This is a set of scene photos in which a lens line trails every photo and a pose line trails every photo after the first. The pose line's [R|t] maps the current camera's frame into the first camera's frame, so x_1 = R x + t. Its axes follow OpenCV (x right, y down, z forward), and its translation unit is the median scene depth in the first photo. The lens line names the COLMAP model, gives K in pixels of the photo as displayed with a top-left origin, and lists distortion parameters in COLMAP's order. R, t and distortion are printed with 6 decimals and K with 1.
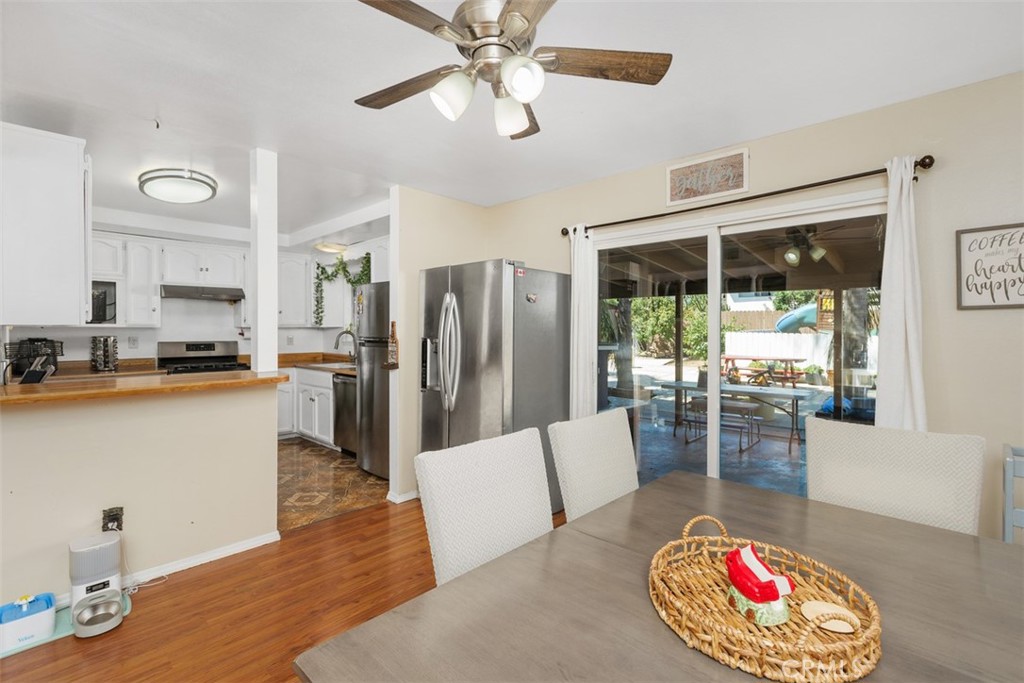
lens RADIAL K [[460.0, 0, 513.5], [0, 460.0, 333.7], [0, 0, 1]] dist [0.003328, 0.000556]
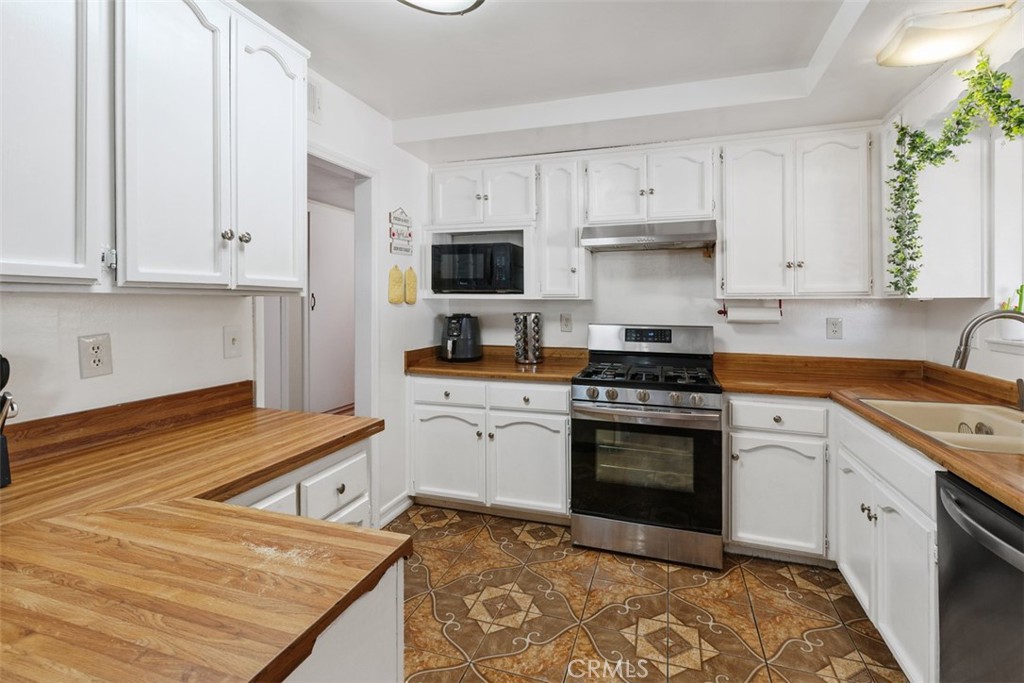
lens RADIAL K [[460.0, 0, 528.6], [0, 460.0, 300.7], [0, 0, 1]] dist [0.003328, 0.000556]
pose [[0.414939, -0.002694, -0.909845, -0.227281], [-0.010620, 0.999913, -0.007803, -0.006133], [0.909787, 0.012900, 0.414874, 0.620053]]
